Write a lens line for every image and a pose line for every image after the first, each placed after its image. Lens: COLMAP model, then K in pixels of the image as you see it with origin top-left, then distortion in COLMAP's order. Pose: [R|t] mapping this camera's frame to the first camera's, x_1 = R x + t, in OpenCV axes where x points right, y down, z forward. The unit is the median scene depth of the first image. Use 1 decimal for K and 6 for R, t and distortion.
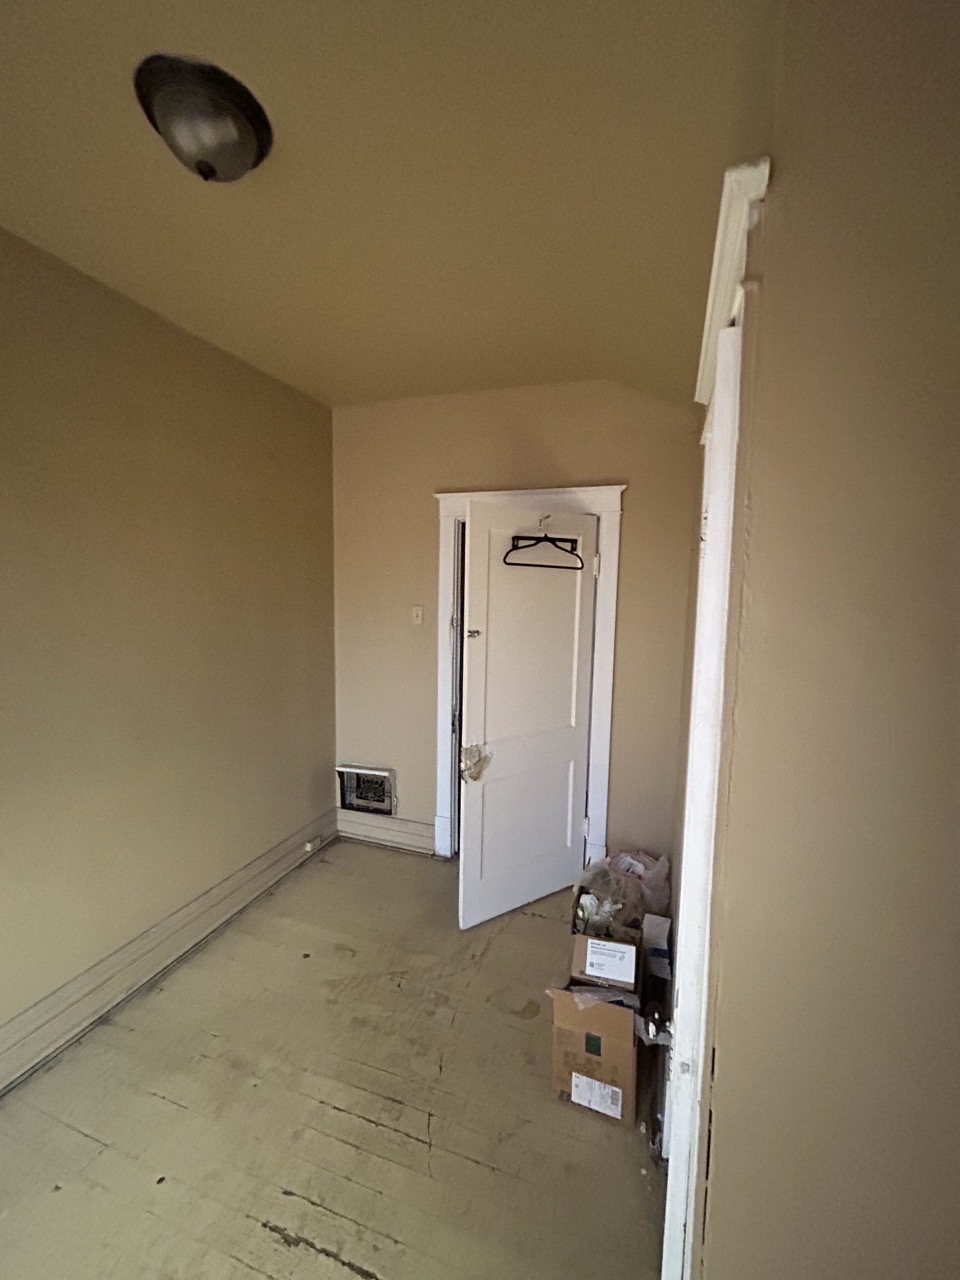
lens RADIAL K [[516.2, 0, 482.7], [0, 516.2, 639.3], [0, 0, 1]] dist [-0.000670, 0.000283]
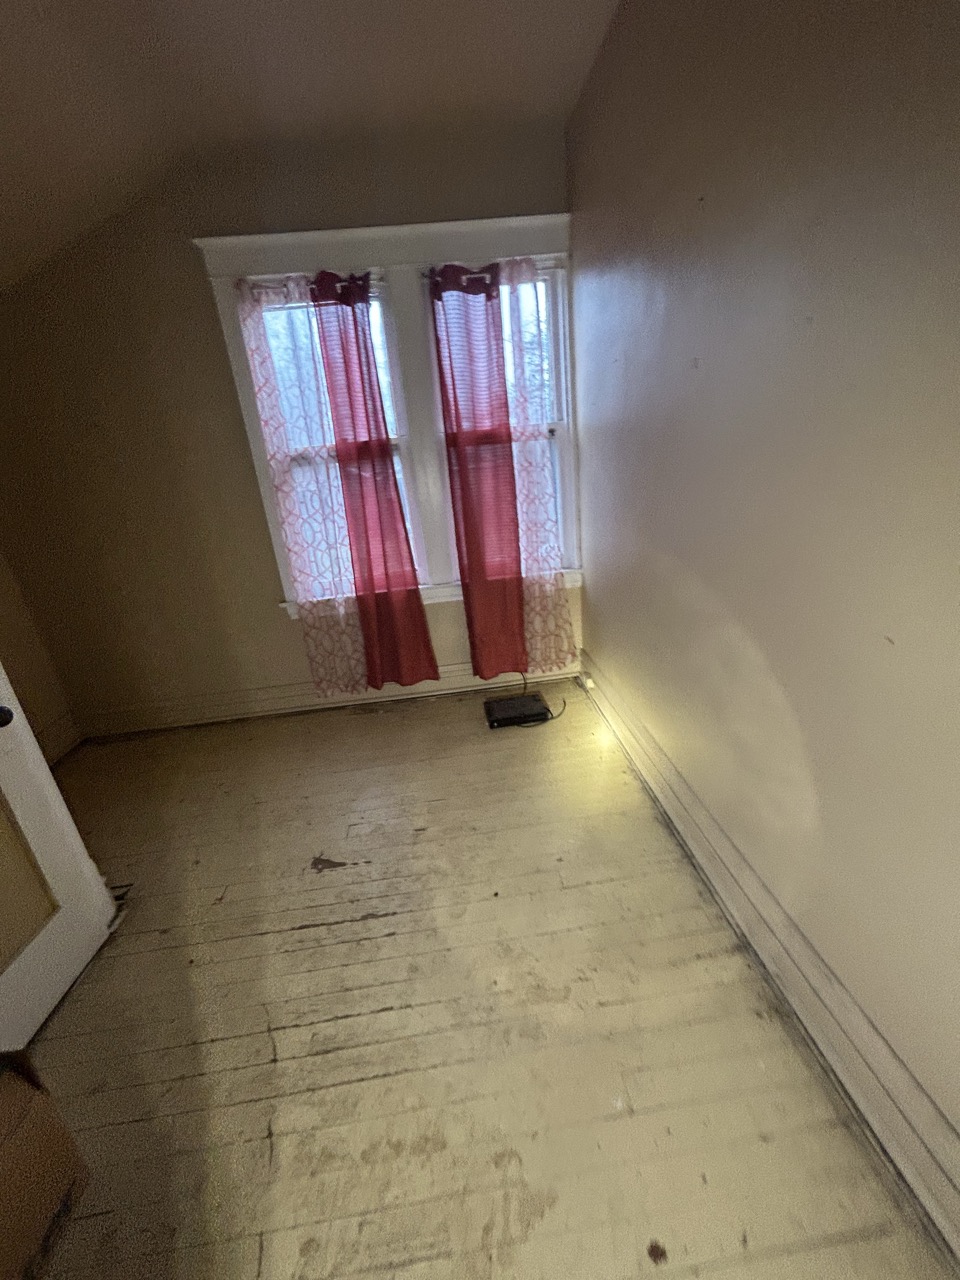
lens RADIAL K [[516.2, 0, 482.7], [0, 516.2, 639.3], [0, 0, 1]] dist [-0.000670, 0.000283]
pose [[-0.905424, 0.209099, -0.369440, -0.206668], [0.039611, 0.908093, 0.416891, -0.010543], [0.422657, 0.362829, -0.830492, 1.371106]]
